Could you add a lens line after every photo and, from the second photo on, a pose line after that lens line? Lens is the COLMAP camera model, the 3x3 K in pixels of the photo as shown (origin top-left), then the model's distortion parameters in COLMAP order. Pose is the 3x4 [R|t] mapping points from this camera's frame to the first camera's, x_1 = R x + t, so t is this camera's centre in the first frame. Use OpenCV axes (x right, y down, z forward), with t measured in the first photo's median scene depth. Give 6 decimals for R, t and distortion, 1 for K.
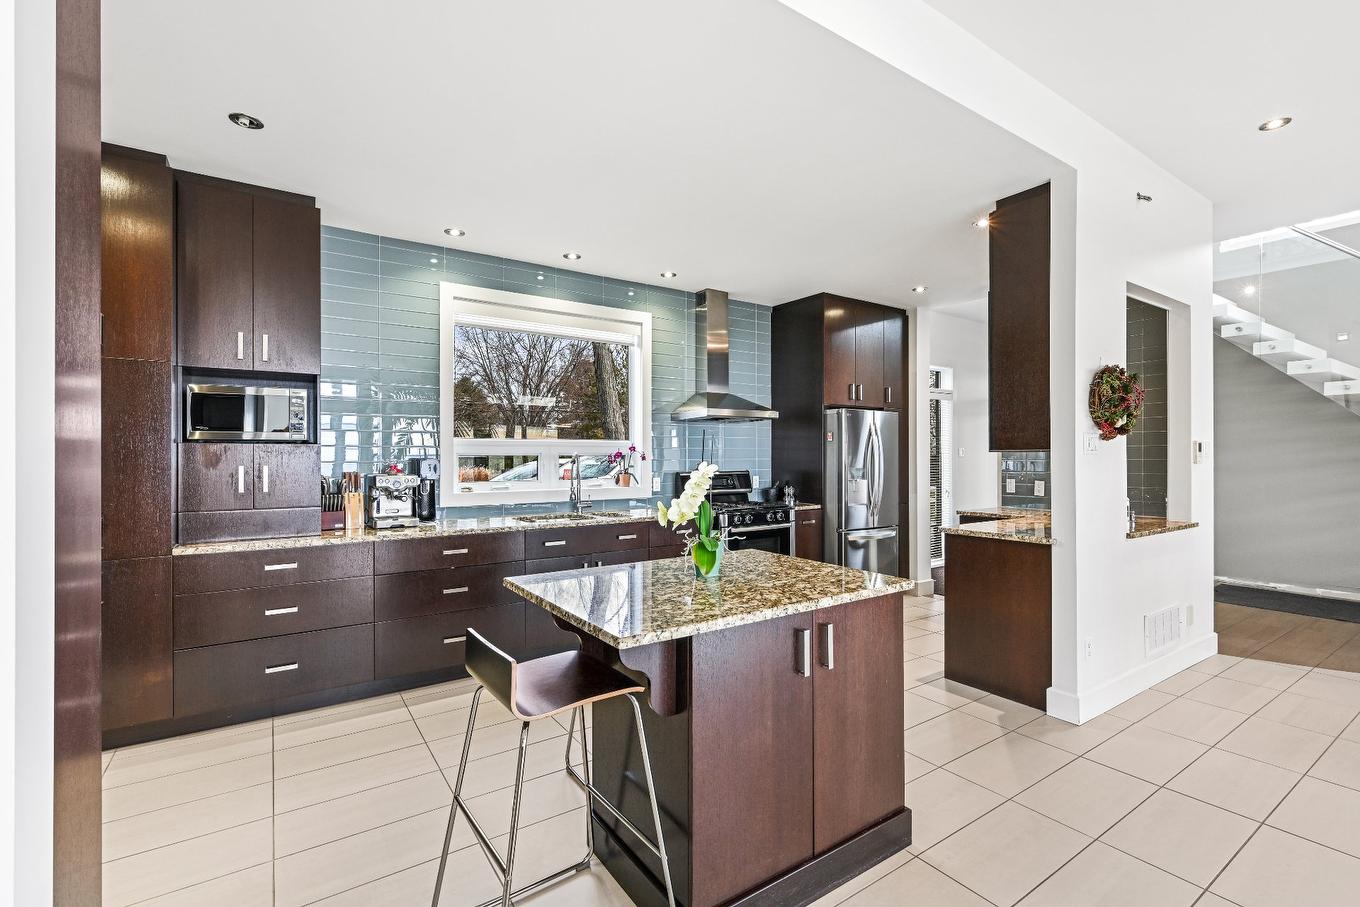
lens RADIAL K [[599.3, 0, 685.6], [0, 599.3, 454.1], [0, 0, 1]] dist [-0.001333, 0.000063]
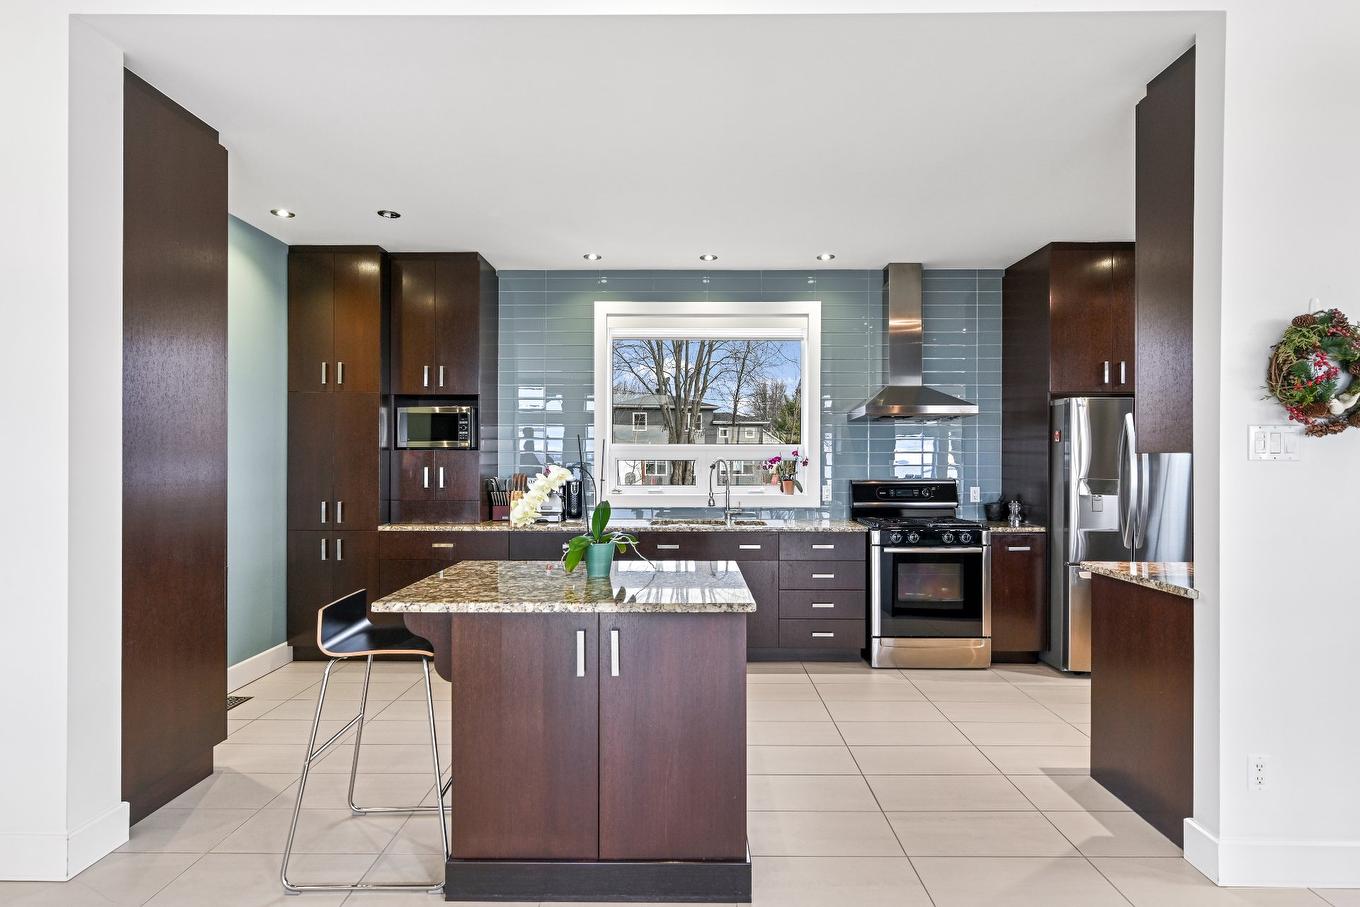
lens RADIAL K [[676.6, 0, 683.6], [0, 676.6, 456.1], [0, 0, 1]] dist [-0.000605, -0.000060]
pose [[0.829884, -0.000543, -0.557935, 0.367569], [-0.001663, 0.999993, -0.003447, -0.000599], [0.557933, 0.003788, 0.829878, 0.051282]]
